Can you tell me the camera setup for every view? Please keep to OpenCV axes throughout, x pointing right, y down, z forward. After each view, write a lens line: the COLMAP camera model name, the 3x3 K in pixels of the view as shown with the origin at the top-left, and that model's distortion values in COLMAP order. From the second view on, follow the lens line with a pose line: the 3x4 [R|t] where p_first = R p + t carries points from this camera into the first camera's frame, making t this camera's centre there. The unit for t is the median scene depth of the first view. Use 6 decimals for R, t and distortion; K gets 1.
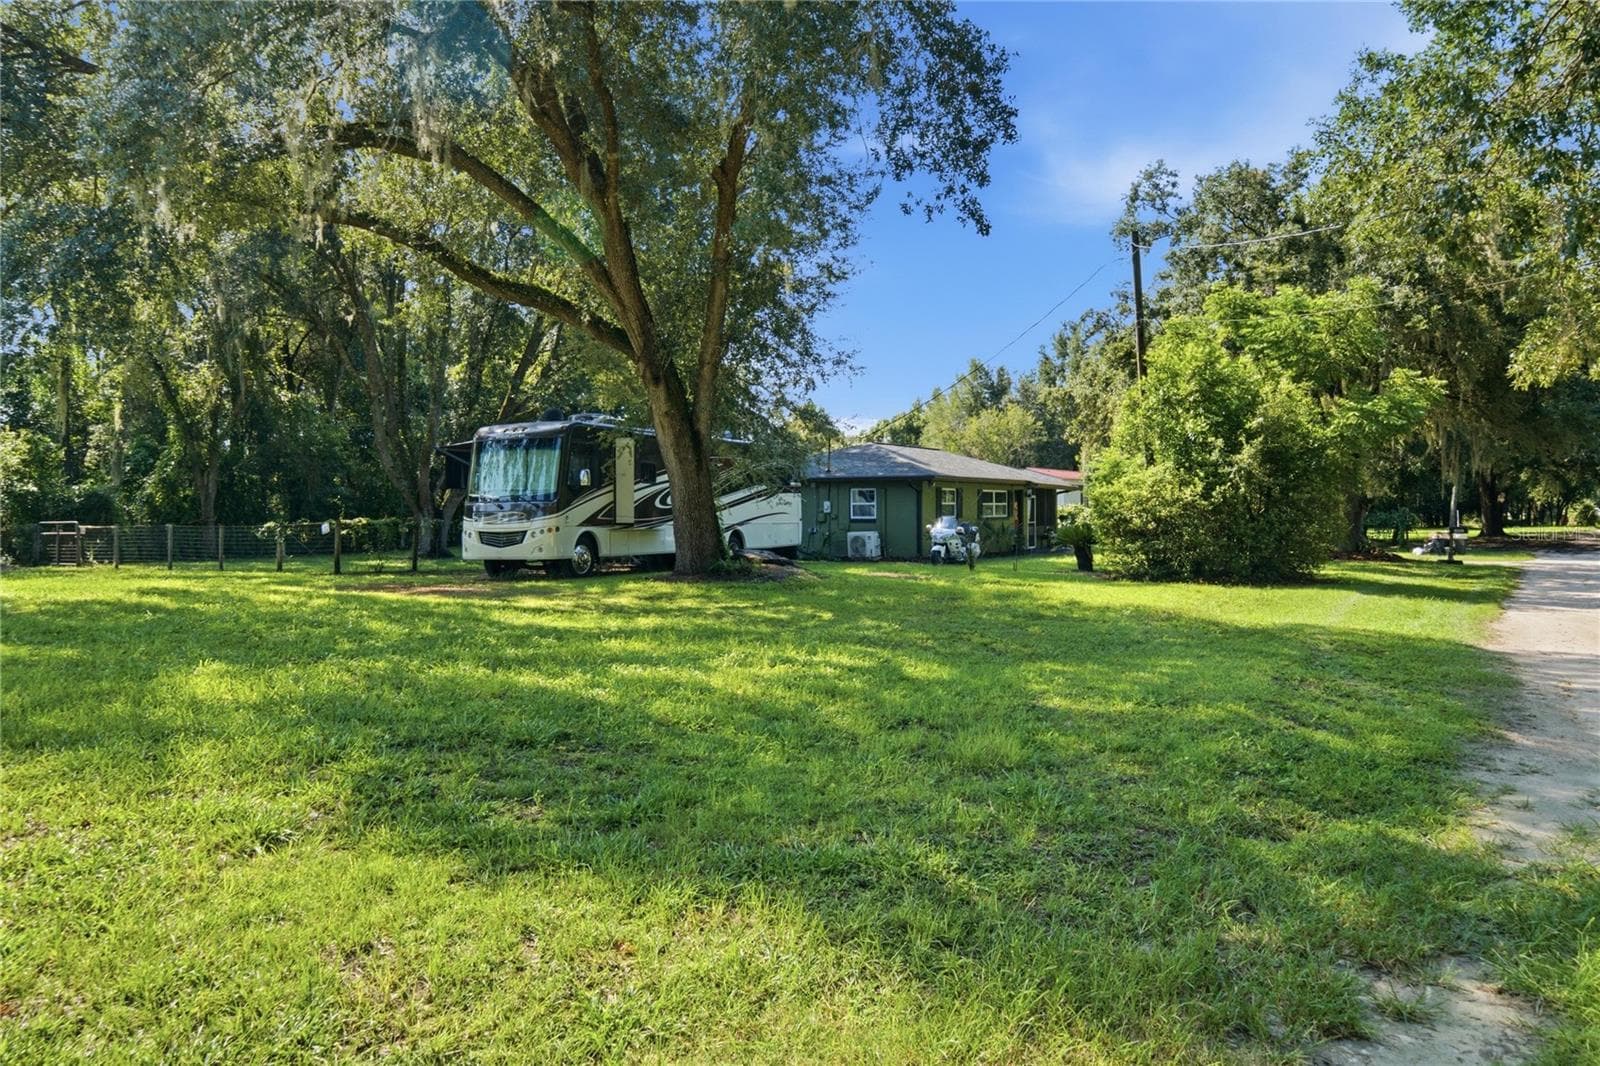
lens RADIAL K [[966.4, 0, 727.8], [0, 966.4, 487.6], [0, 0, 1]] dist [0.002765, 0.001063]
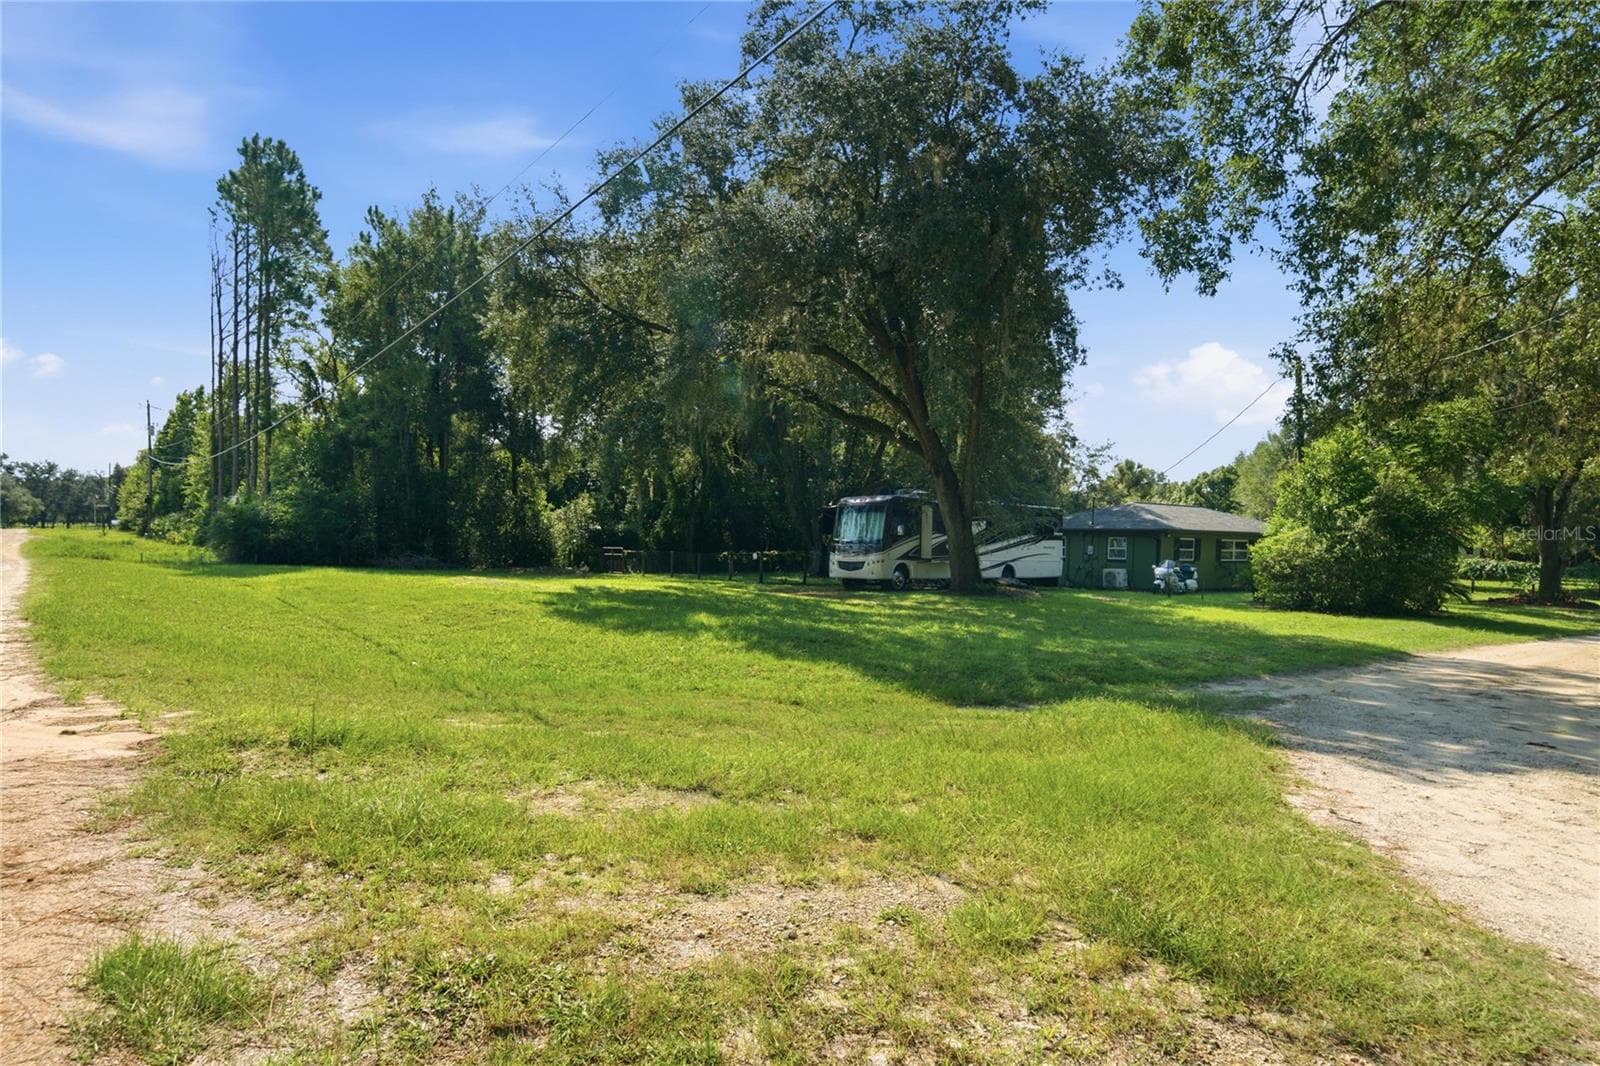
lens RADIAL K [[849.0, 0, 800.0], [0, 849.0, 533.0], [0, 0, 1]] dist [0.003126, 0.000754]
pose [[0.939322, 0.017863, -0.342570, 0.150116], [-0.012973, 0.999779, 0.016561, -0.022044], [0.342790, -0.011112, 0.939346, -0.330951]]
